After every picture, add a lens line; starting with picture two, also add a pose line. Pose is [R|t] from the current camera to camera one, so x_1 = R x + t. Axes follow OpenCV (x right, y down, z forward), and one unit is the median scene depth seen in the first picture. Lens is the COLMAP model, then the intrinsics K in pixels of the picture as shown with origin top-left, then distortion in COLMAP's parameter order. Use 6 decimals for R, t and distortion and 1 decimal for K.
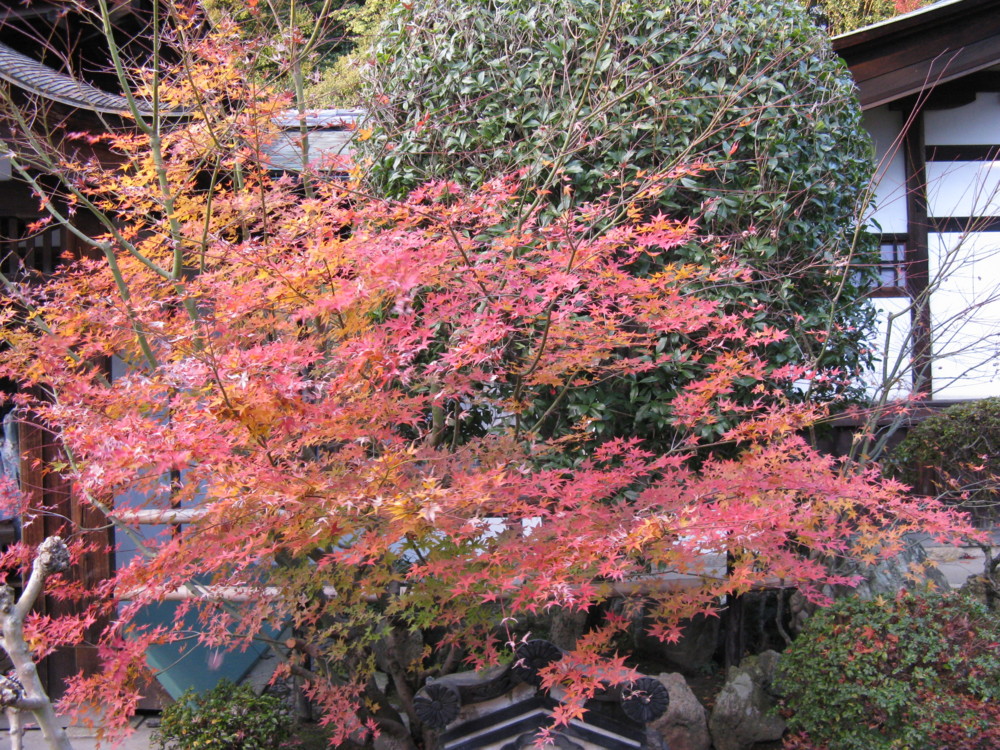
lens RADIAL K [[1100.8, 0, 498.9], [0, 1100.8, 349.5], [0, 0, 1]] dist [-0.142825, 0.171673]
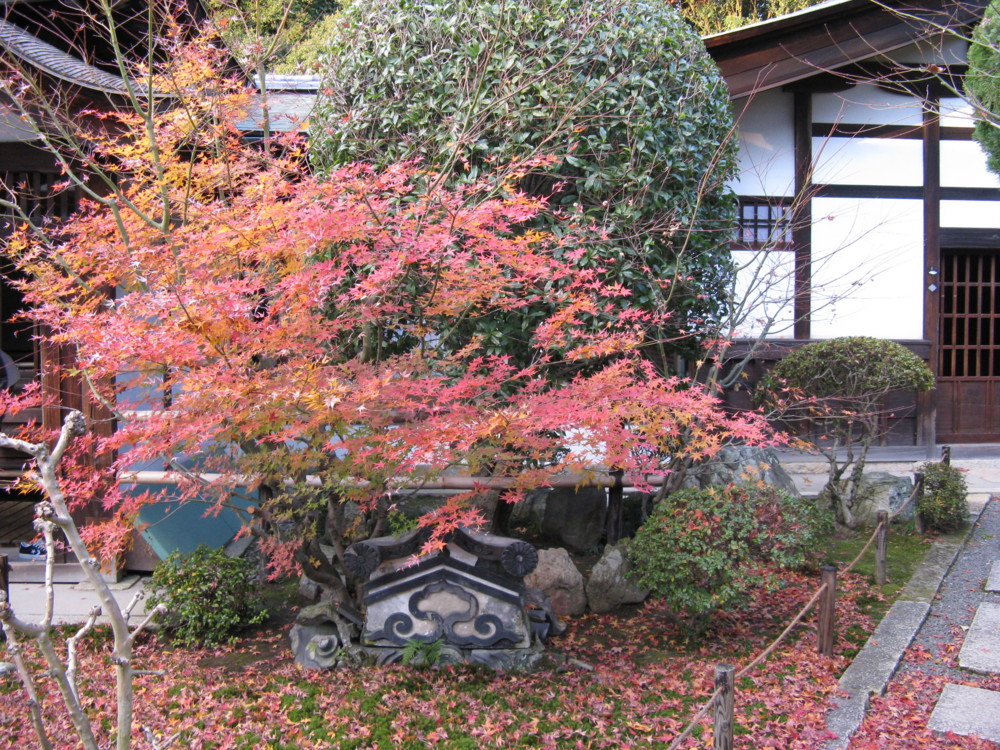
lens RADIAL K [[1021.1, 0, 498.9], [0, 1021.1, 344.6], [0, 0, 1]] dist [-0.184156, 0.221641]
pose [[0.999473, 0.023981, 0.021884, 0.067204], [-0.025199, 0.998045, 0.057187, -0.003614], [-0.020470, -0.057708, 0.998124, -0.179454]]
